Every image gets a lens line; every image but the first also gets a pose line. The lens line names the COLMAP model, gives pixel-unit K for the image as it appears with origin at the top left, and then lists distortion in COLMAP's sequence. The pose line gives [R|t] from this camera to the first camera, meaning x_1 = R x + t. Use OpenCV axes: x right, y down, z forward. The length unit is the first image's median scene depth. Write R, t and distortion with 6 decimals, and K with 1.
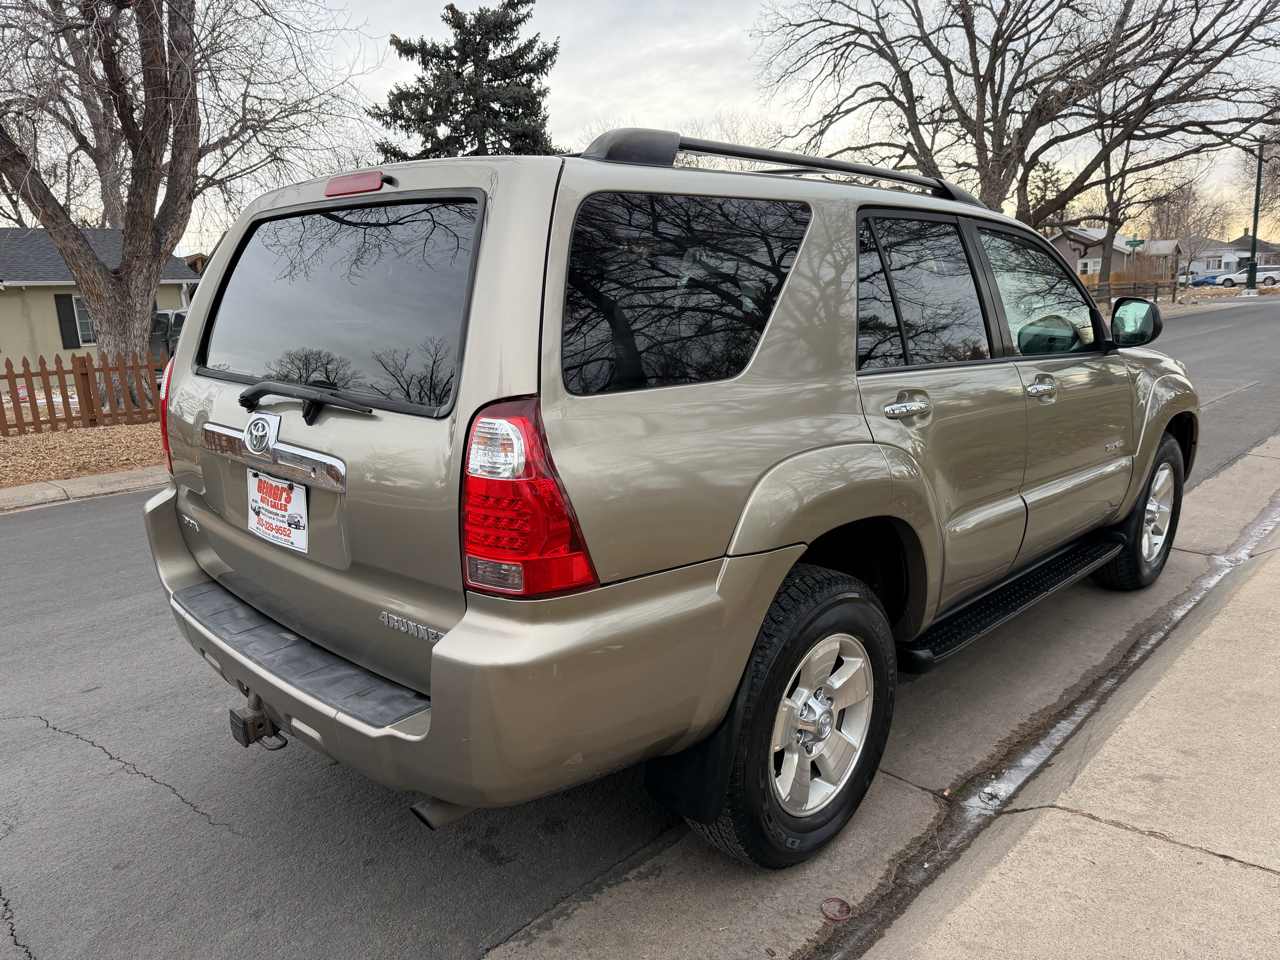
lens RADIAL K [[912.2, 0, 633.7], [0, 912.2, 481.2], [0, 0, 1]] dist [0.009223, 0.000348]
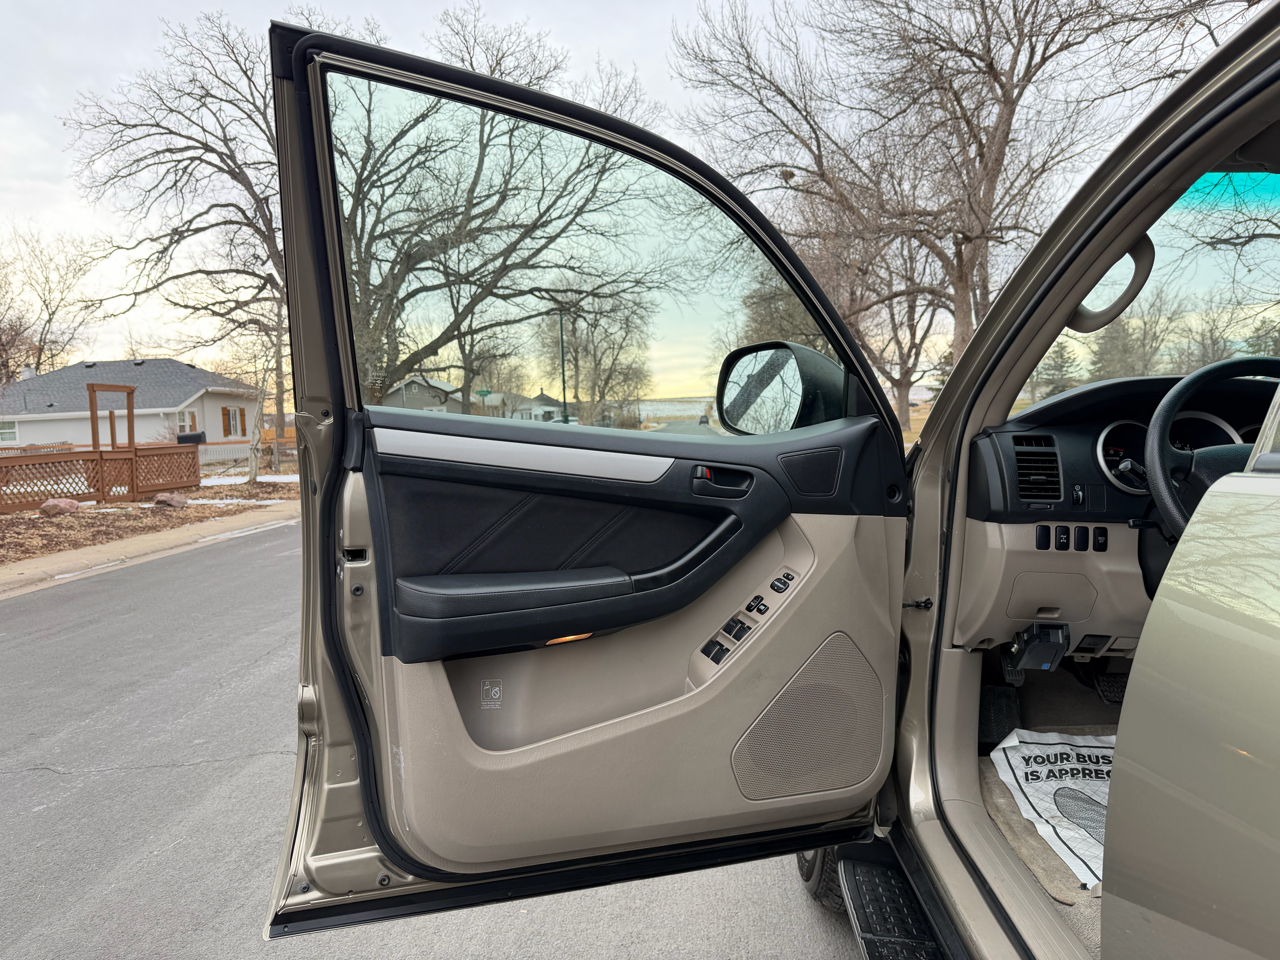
lens RADIAL K [[919.4, 0, 640.2], [0, 919.4, 487.4], [0, 0, 1]] dist [-0.004686, -0.002986]
pose [[0.762133, -0.017508, 0.647184, -0.017670], [0.114239, 0.987586, -0.107813, -0.015309], [-0.637262, 0.156101, 0.754672, 0.098247]]
